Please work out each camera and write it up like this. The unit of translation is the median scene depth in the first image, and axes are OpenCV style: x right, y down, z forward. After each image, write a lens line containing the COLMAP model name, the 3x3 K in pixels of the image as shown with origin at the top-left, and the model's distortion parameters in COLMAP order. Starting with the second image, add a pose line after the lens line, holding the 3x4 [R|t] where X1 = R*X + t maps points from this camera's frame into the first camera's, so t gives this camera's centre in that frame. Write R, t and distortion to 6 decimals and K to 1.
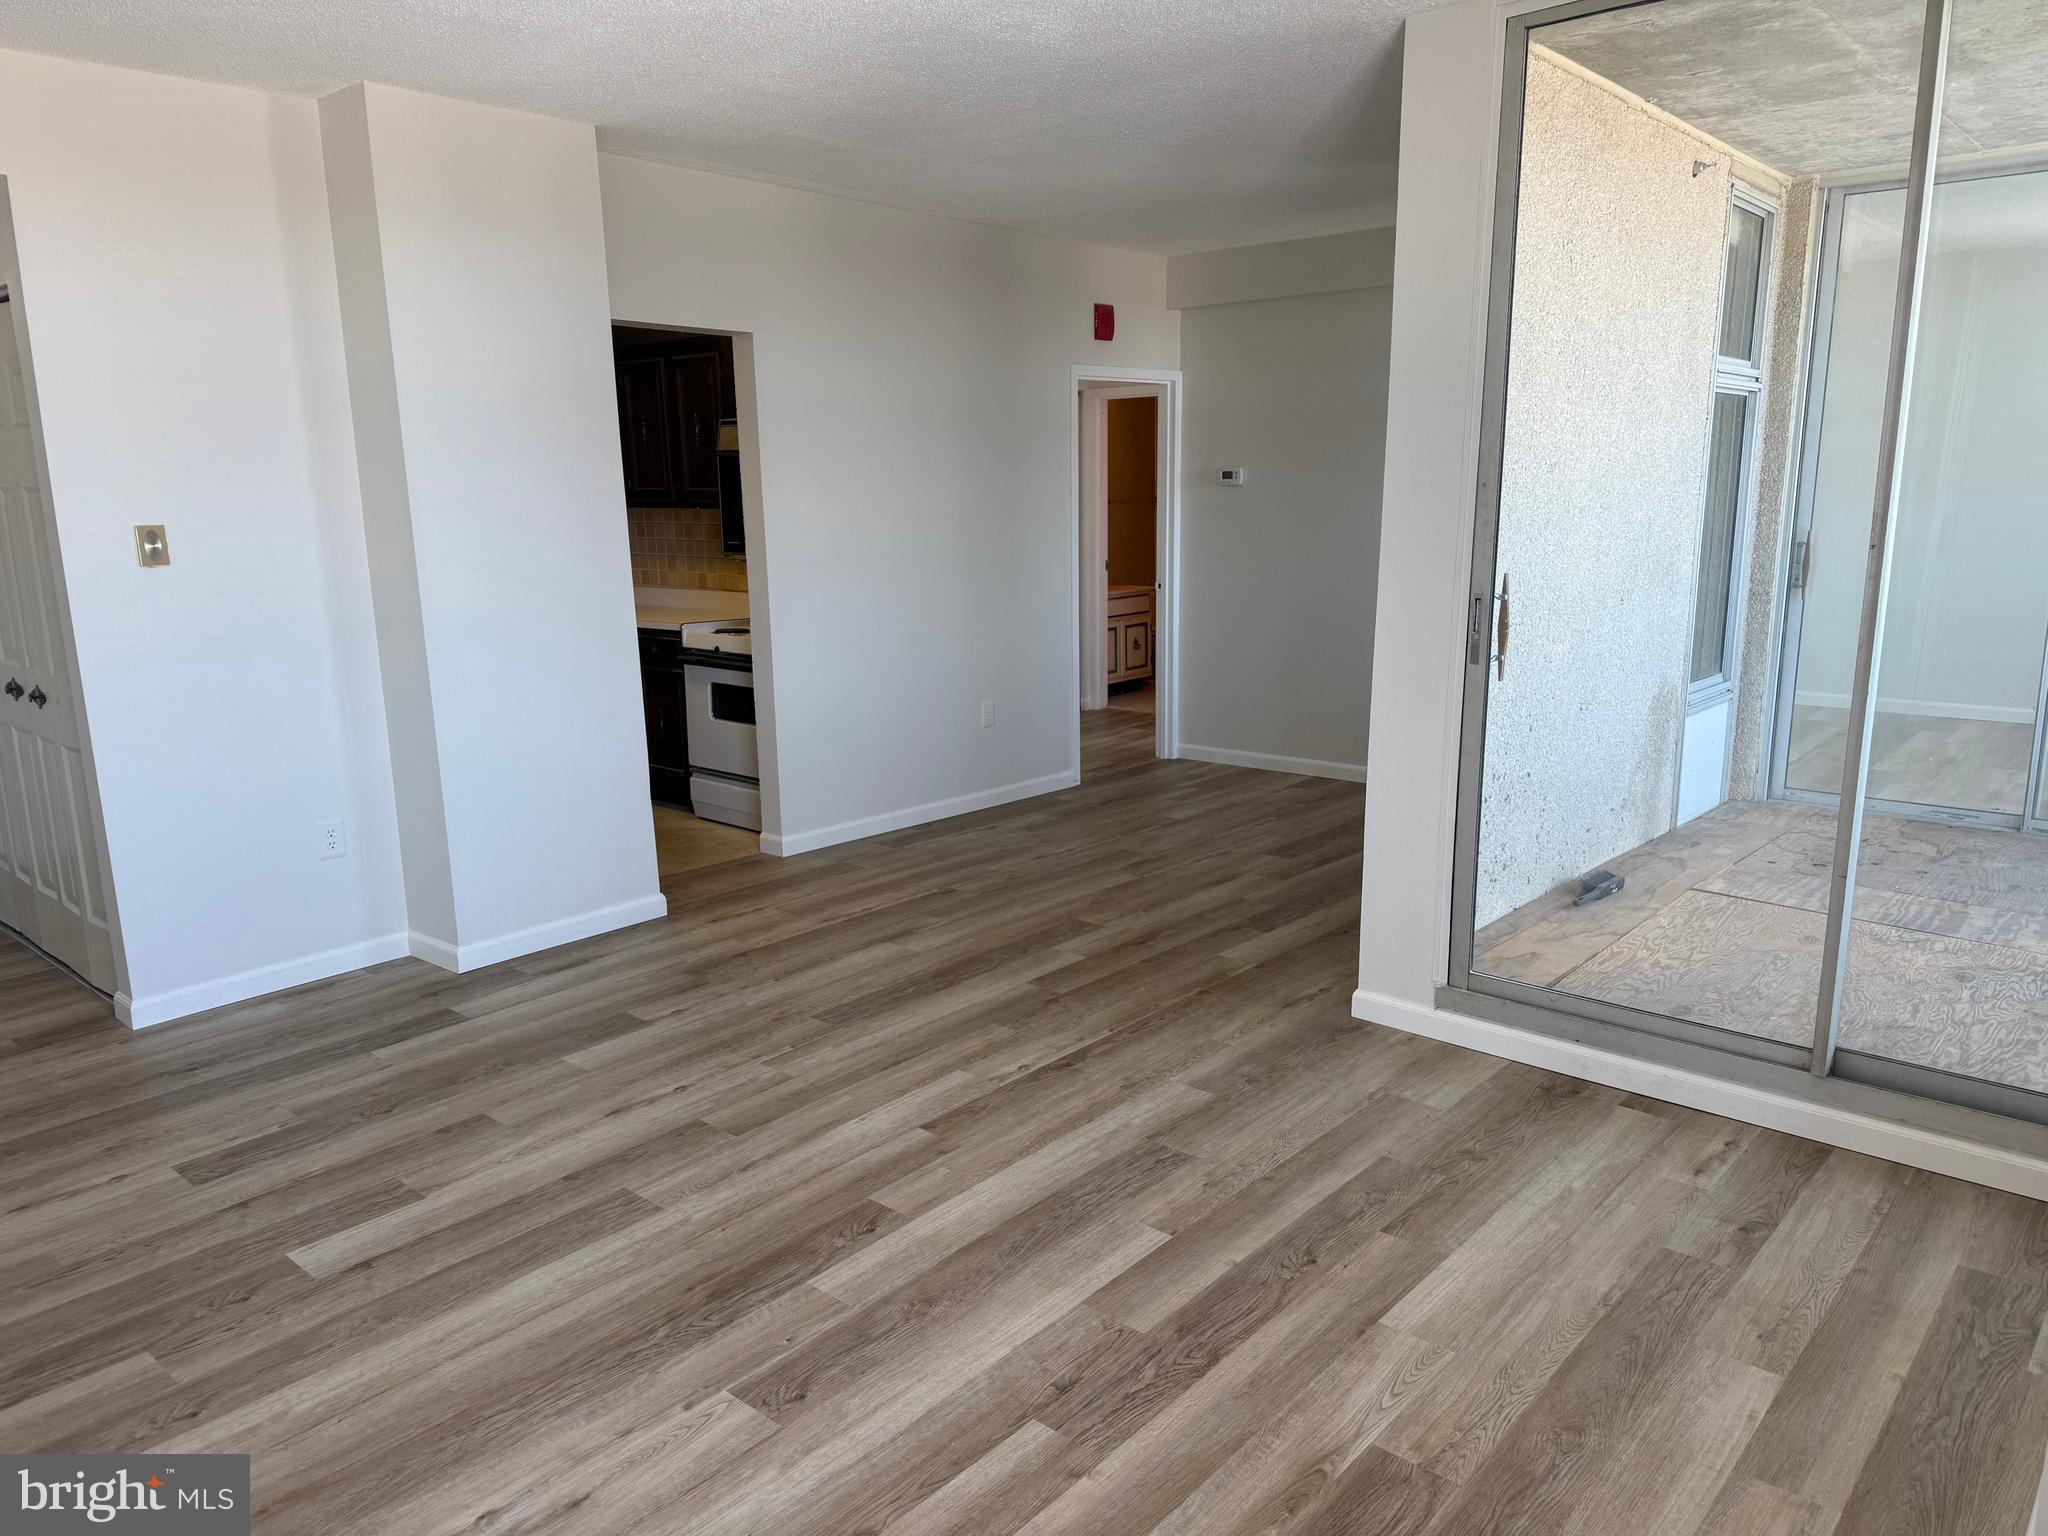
lens RADIAL K [[1436.0, 0, 999.6], [0, 1436.0, 770.2], [0, 0, 1]] dist [0.142069, -0.193725]
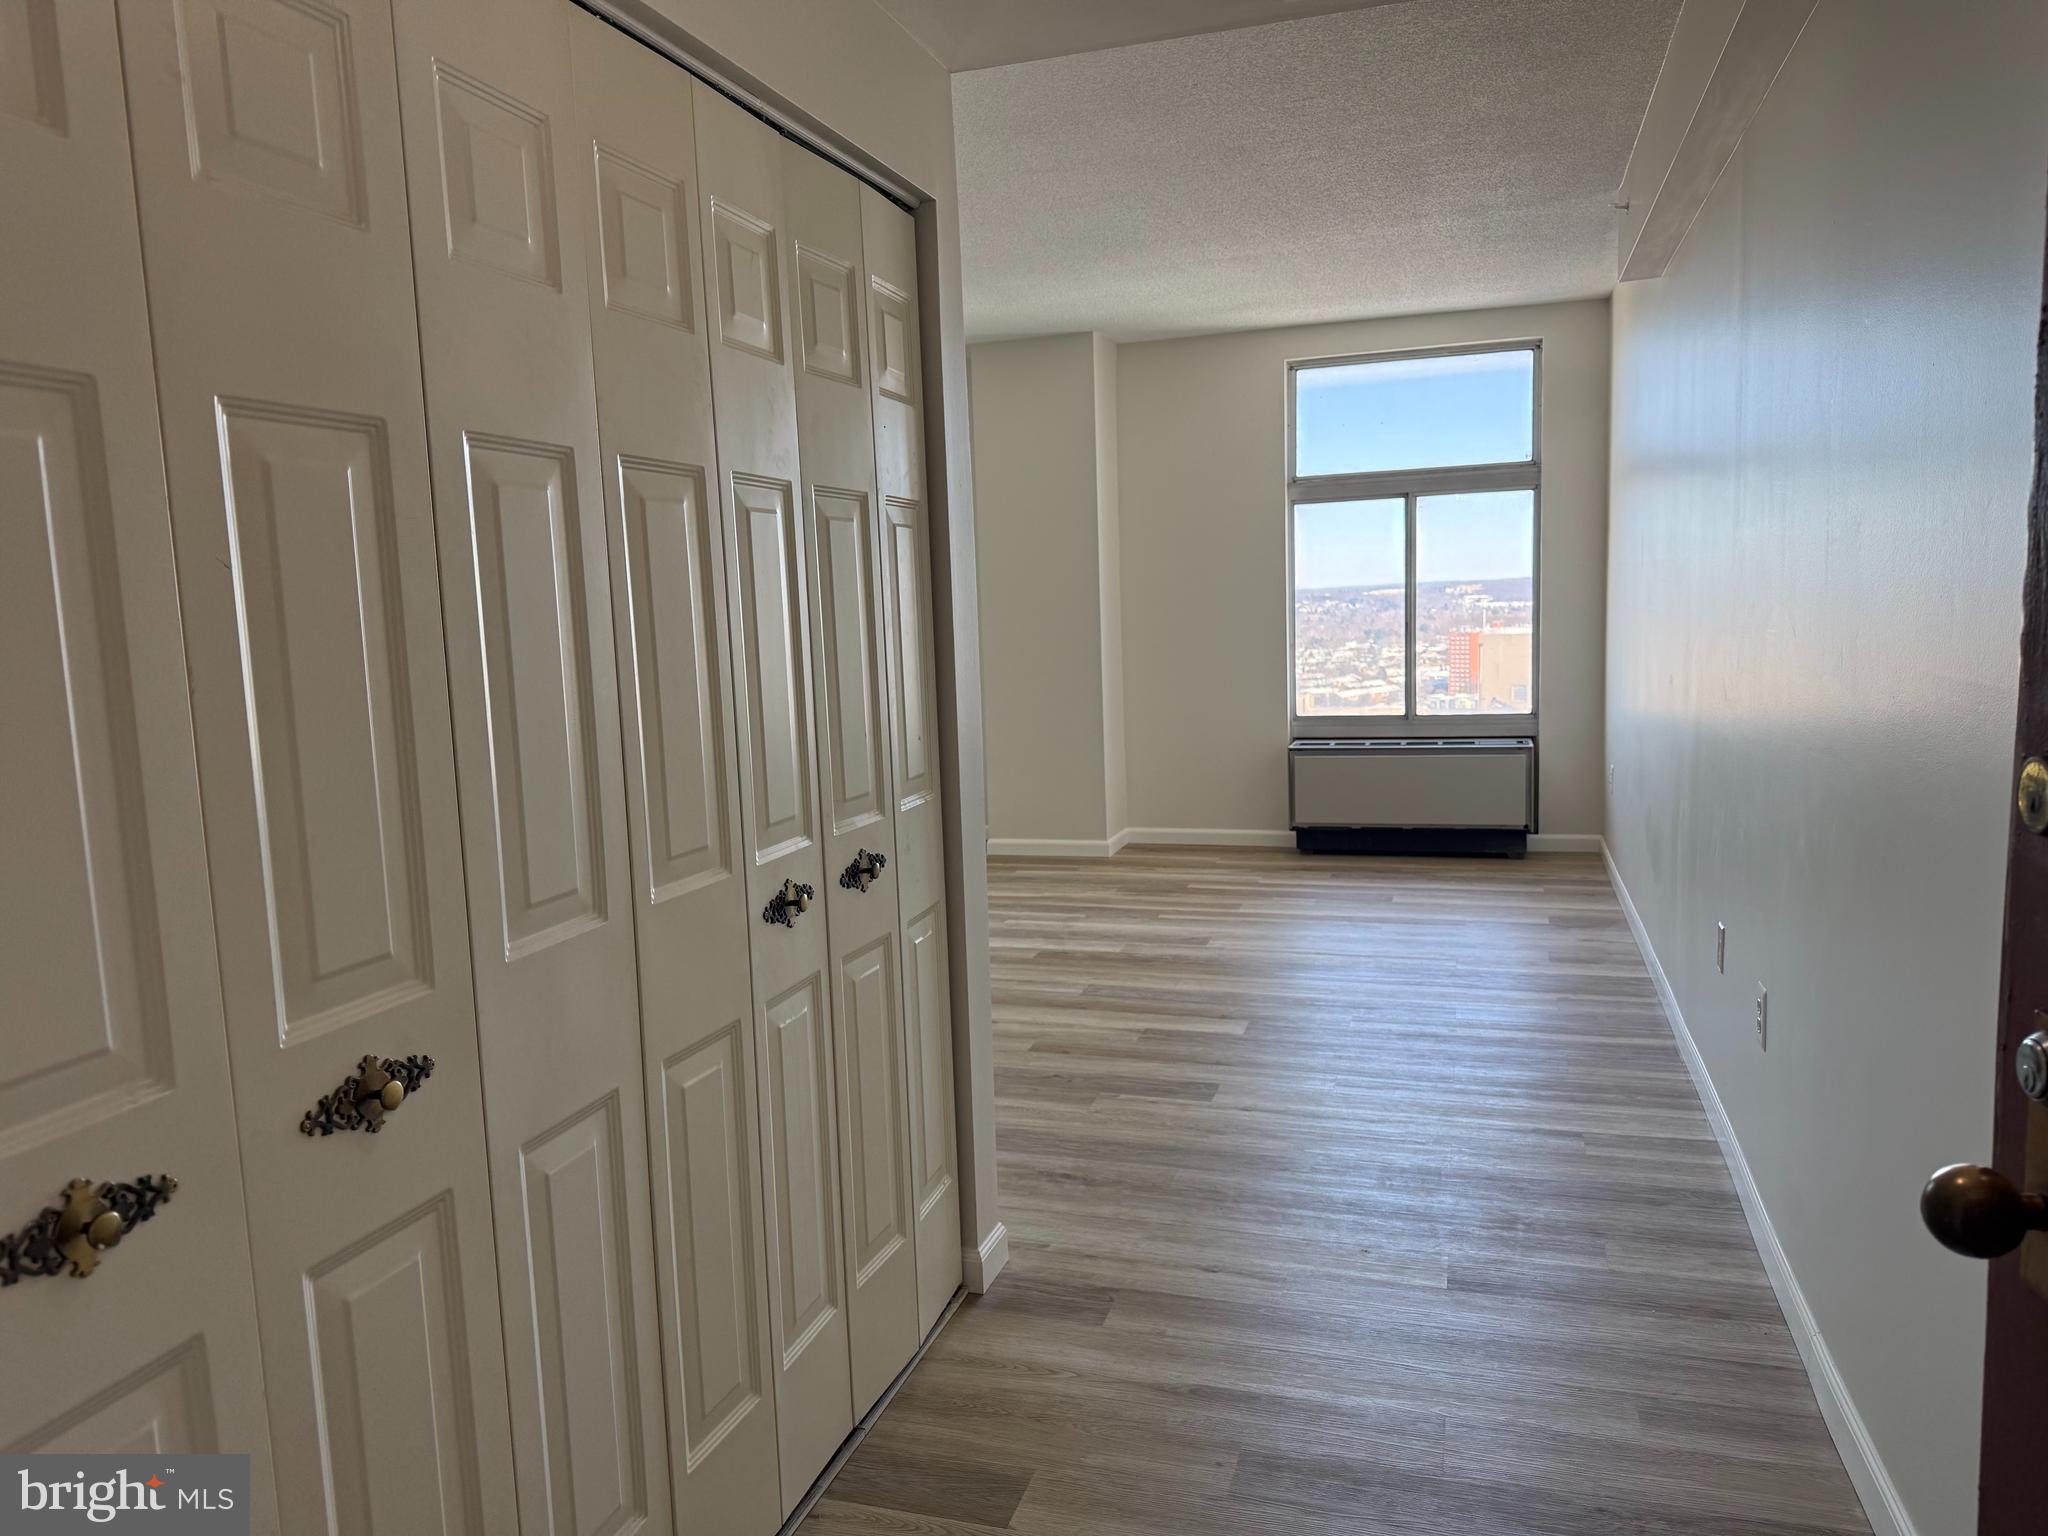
lens RADIAL K [[1436.0, 0, 999.6], [0, 1436.0, 770.2], [0, 0, 1]] dist [0.142069, -0.193725]
pose [[-0.401662, -0.073667, 0.912820, -1.446273], [0.233209, 0.955671, 0.179742, -0.212949], [-0.885597, 0.285074, -0.366677, 1.420534]]
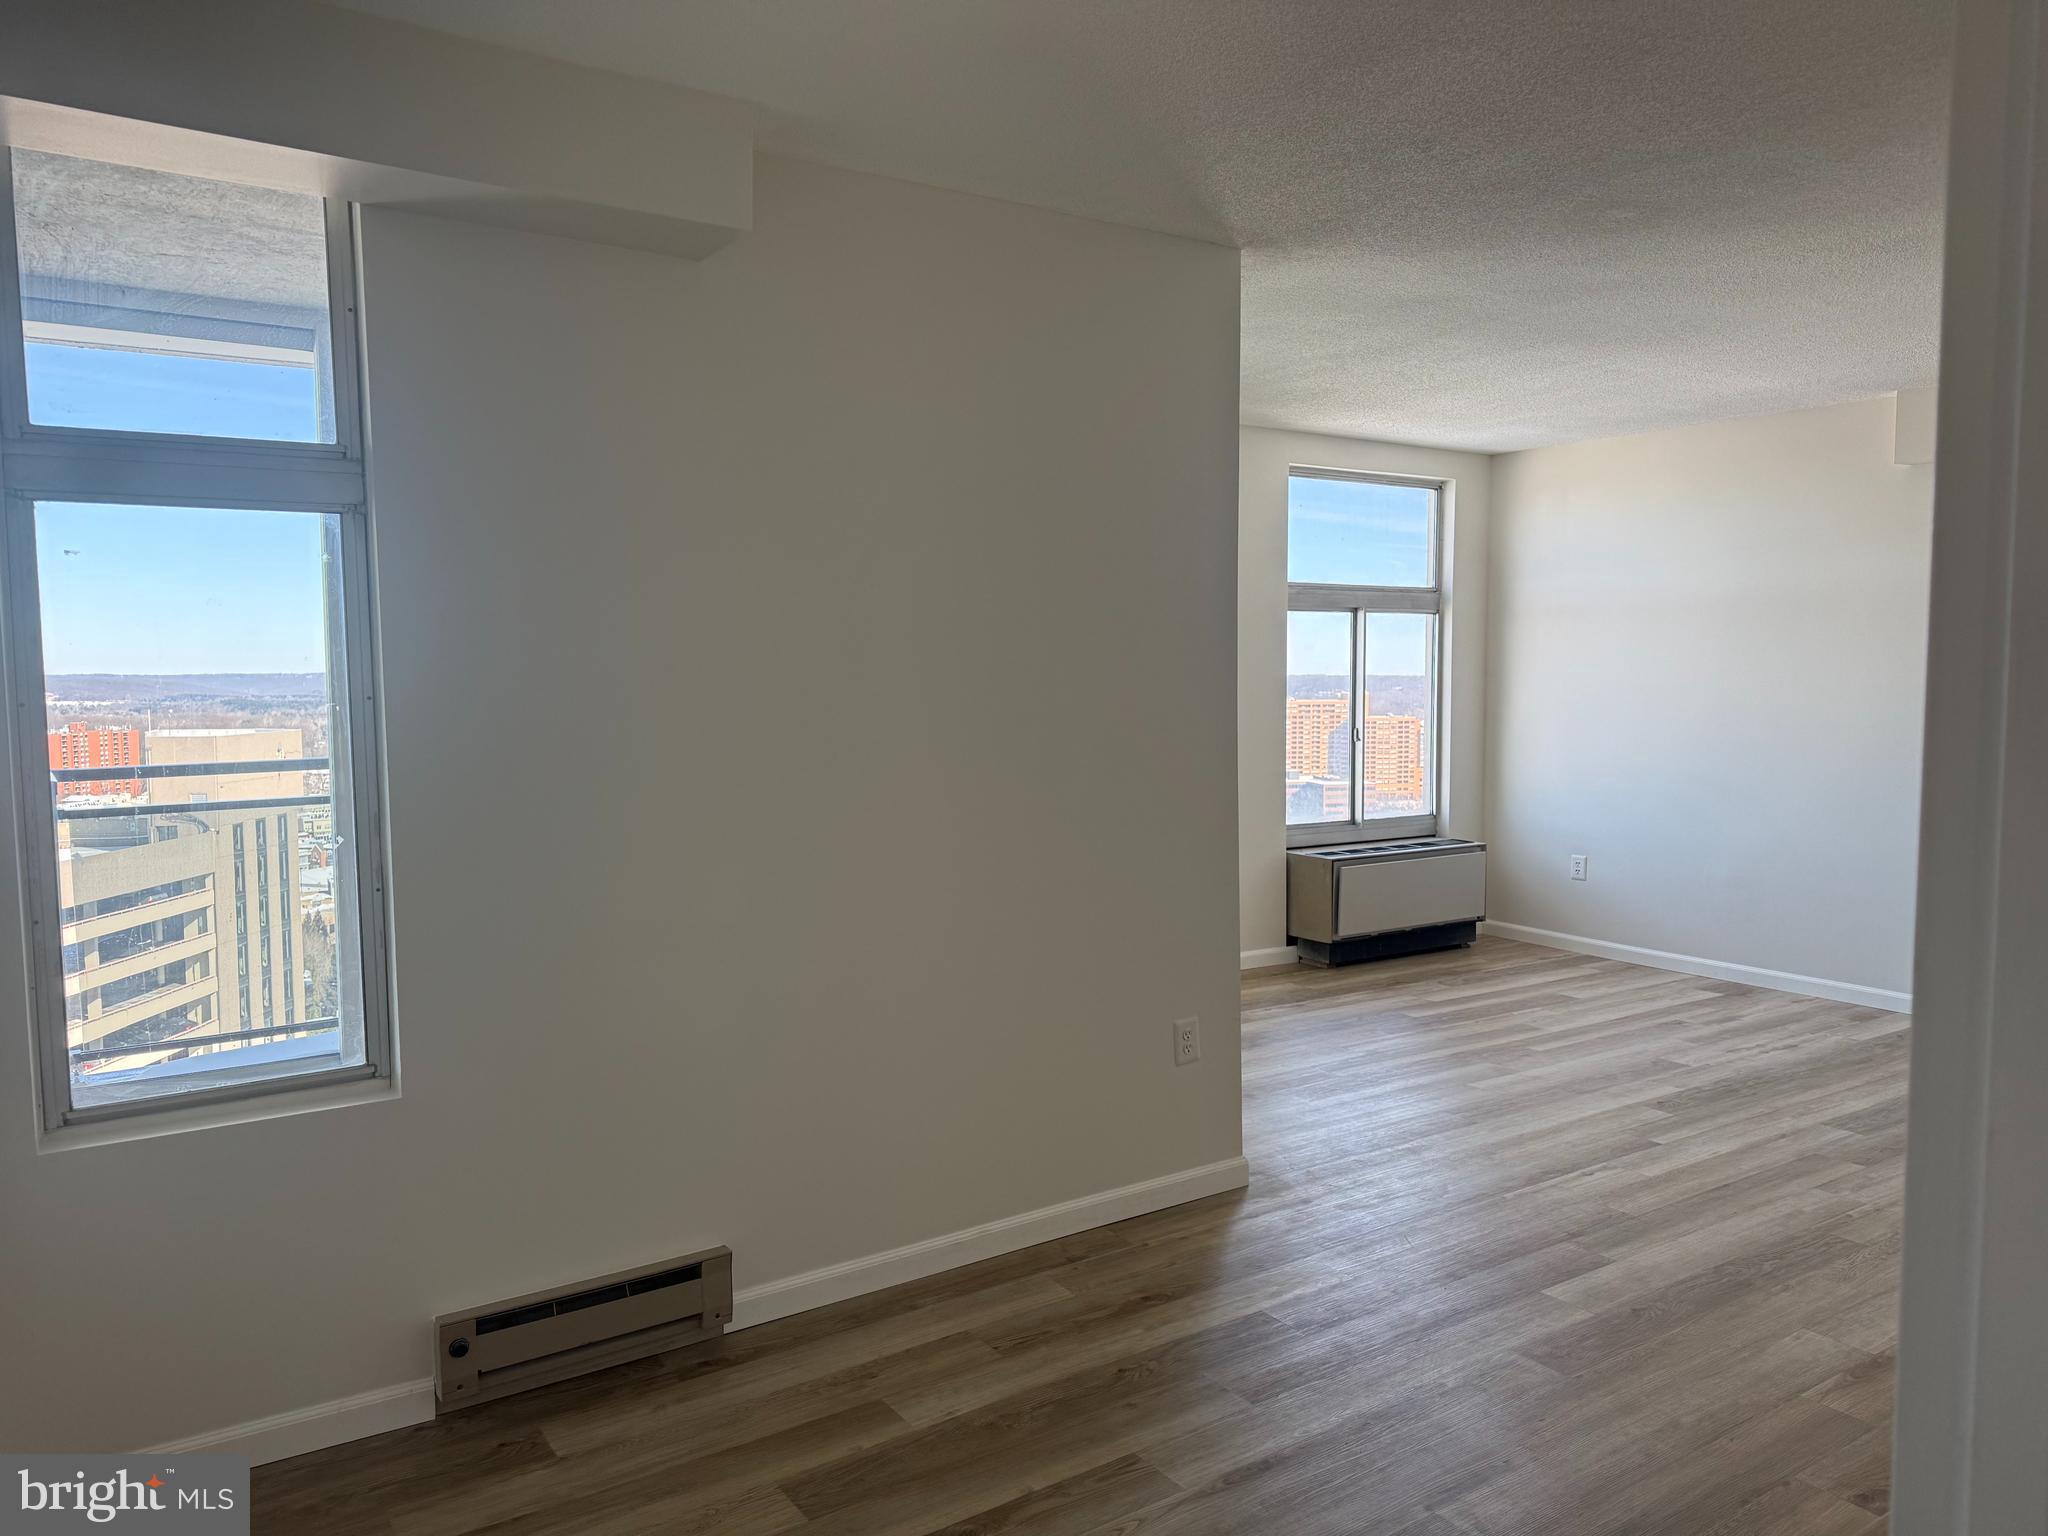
lens RADIAL K [[1437.9, 0, 1020.3], [0, 1437.9, 786.1], [0, 0, 1]] dist [0.065577, -0.095037]
pose [[-0.969888, 0.001011, 0.243550, 0.178353], [0.068968, 0.960200, 0.270665, -0.435712], [-0.233583, 0.279311, -0.931356, 2.192419]]
